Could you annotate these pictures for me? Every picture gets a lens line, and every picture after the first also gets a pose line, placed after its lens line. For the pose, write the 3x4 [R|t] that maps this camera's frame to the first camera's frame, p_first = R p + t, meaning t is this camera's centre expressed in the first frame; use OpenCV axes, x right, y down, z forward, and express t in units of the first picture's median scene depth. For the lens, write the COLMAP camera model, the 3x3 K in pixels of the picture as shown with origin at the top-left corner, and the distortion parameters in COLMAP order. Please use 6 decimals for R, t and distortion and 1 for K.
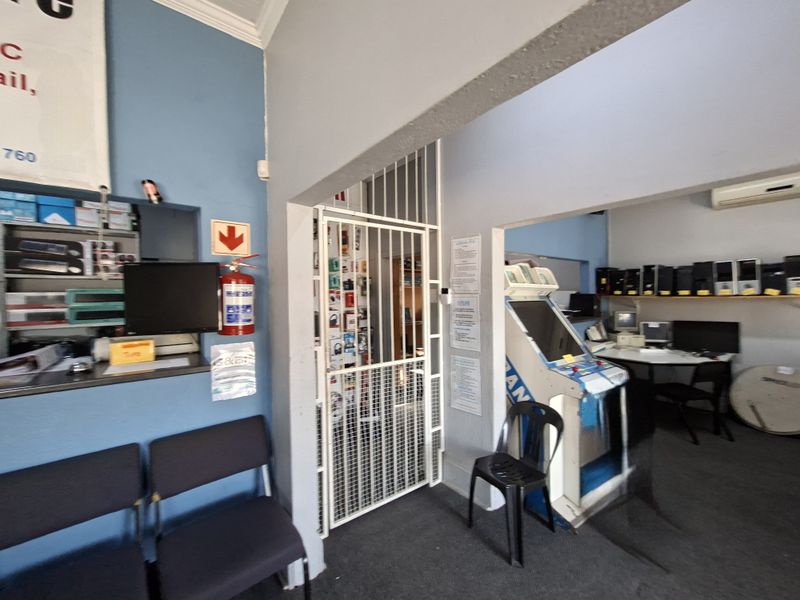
lens RADIAL K [[320.7, 0, 404.1], [0, 320.7, 299.0], [0, 0, 1]] dist [-0.012944, 0.005179]
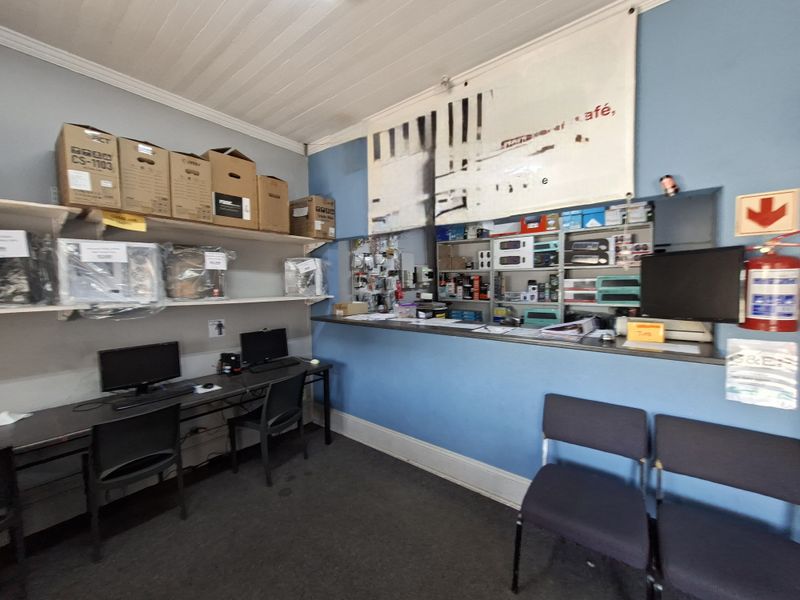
lens RADIAL K [[320.7, 0, 404.1], [0, 320.7, 299.0], [0, 0, 1]] dist [-0.012944, 0.005179]
pose [[0.222920, 0.054924, -0.973288, 0.061778], [-0.003582, 0.998451, 0.055524, -0.011198], [0.974830, -0.008891, 0.222771, -0.093836]]
